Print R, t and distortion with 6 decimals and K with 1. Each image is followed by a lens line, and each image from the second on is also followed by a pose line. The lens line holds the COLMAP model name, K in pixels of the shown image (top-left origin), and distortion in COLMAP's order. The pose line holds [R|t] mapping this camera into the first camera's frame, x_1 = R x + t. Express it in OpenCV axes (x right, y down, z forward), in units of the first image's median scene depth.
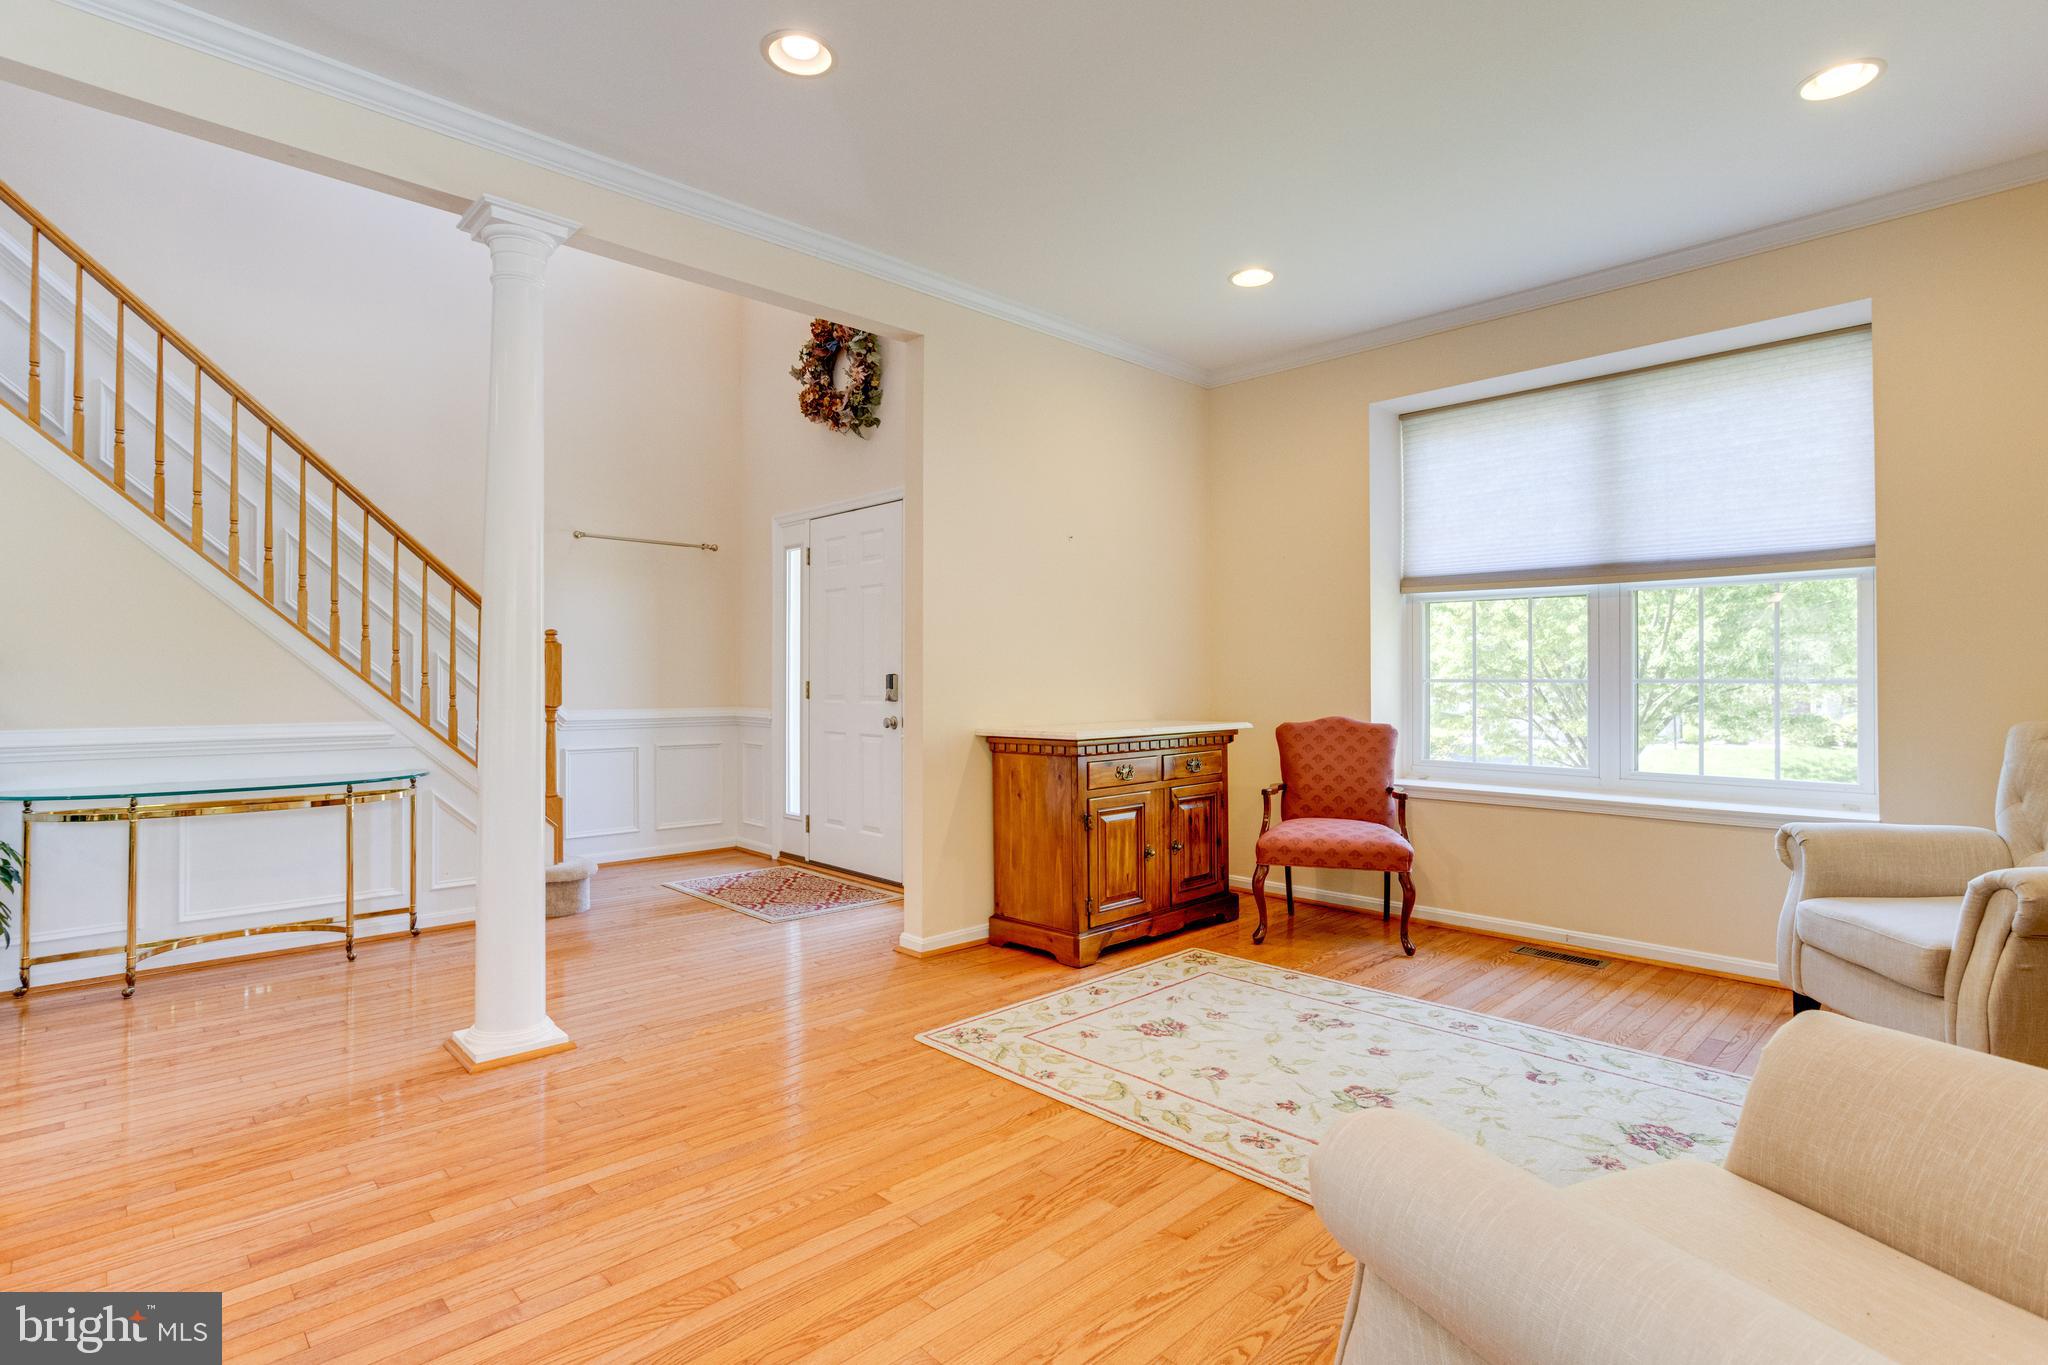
lens RADIAL K [[996.6, 0, 1016.2], [0, 996.6, 645.5], [0, 0, 1]] dist [-0.025012, 0.001507]
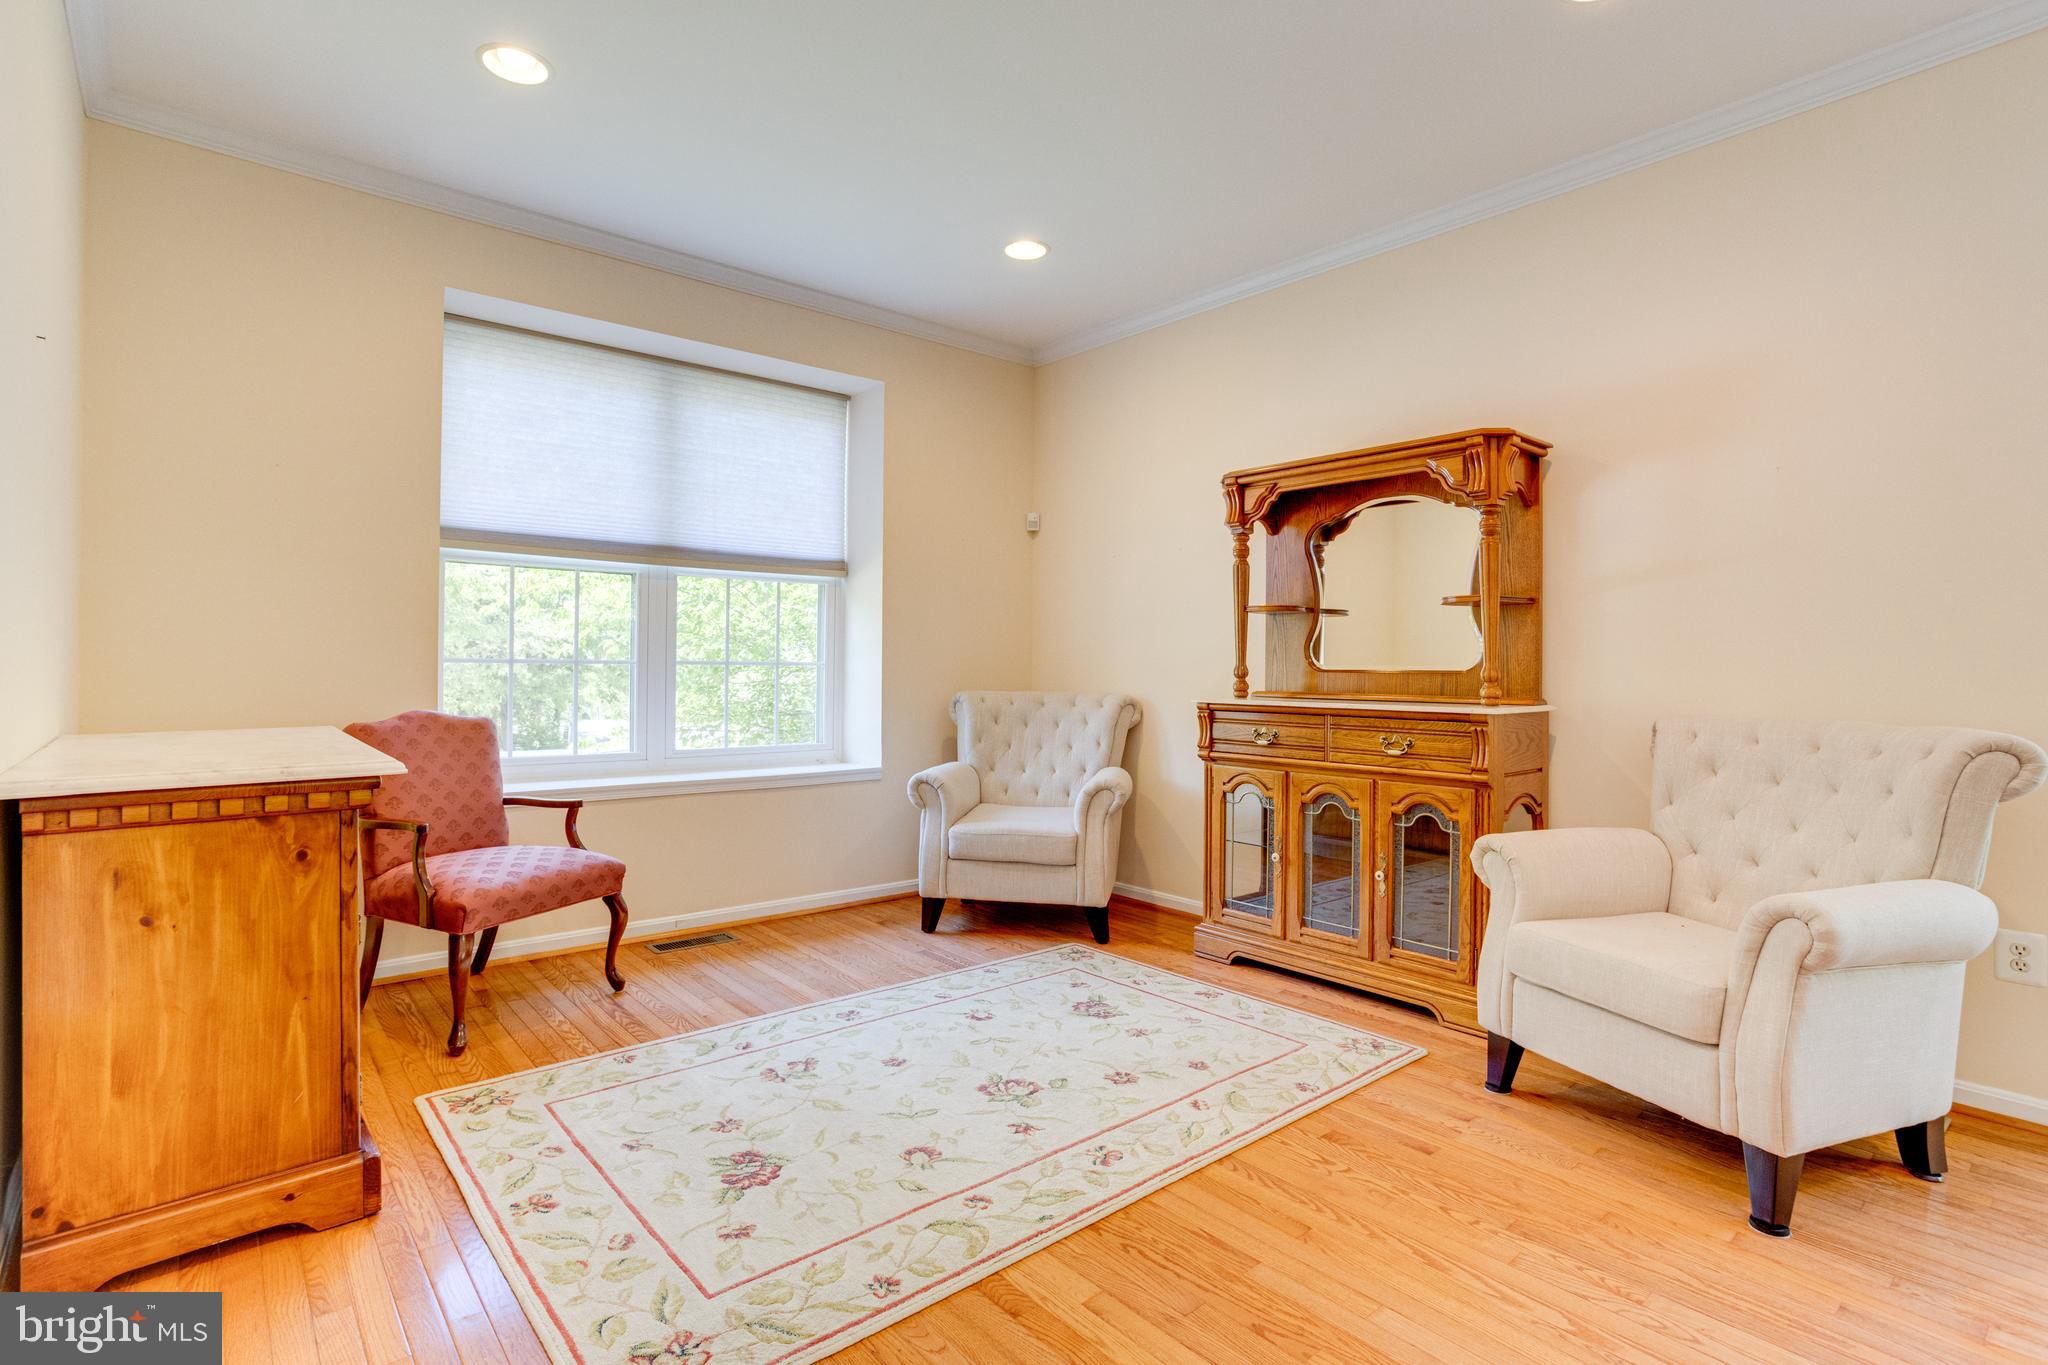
lens RADIAL K [[996.6, 0, 1016.2], [0, 996.6, 645.5], [0, 0, 1]] dist [-0.025012, 0.001507]
pose [[0.052481, 0.021051, 0.998400, -0.454704], [-0.044047, 0.998854, -0.018746, 0.024964], [-0.997650, -0.042993, 0.053348, 0.680204]]
